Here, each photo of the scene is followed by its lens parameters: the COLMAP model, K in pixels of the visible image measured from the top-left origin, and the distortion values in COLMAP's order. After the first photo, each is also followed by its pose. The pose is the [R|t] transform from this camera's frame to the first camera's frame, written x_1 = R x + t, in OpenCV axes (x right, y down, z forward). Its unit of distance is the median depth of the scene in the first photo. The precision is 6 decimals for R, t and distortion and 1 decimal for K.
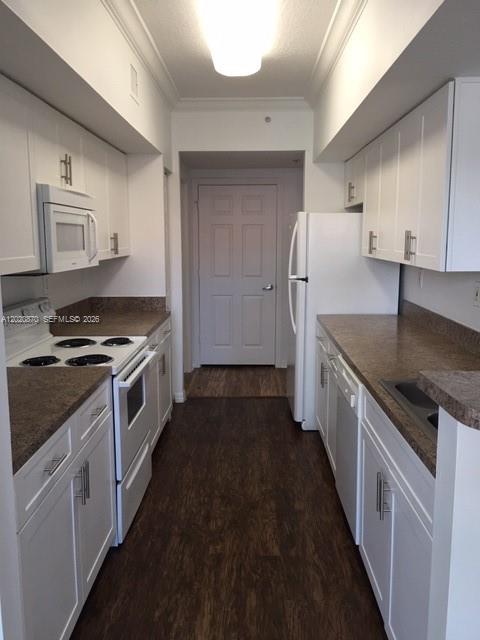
lens RADIAL K [[548.9, 0, 238.4], [0, 548.9, 318.7], [0, 0, 1]] dist [0.040513, -0.059953]
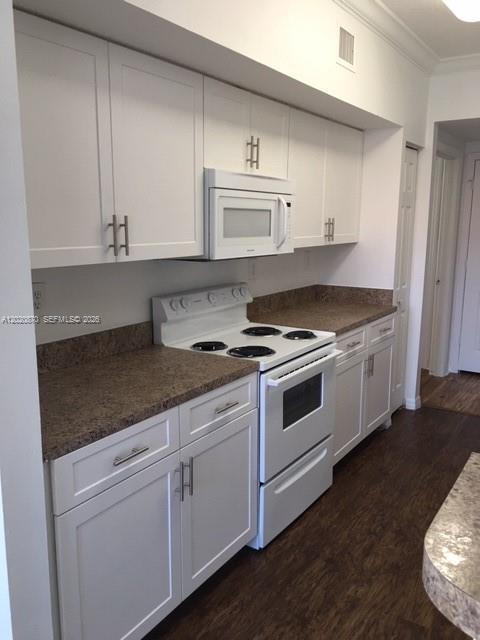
lens RADIAL K [[548.9, 0, 240.0], [0, 548.9, 319.0], [0, 0, 1]] dist [0.040513, -0.059953]
pose [[0.837909, 0.101098, -0.536365, 0.203692], [-0.085052, 0.994876, 0.054653, -0.029483], [0.539143, -0.000175, 0.842214, 0.167473]]
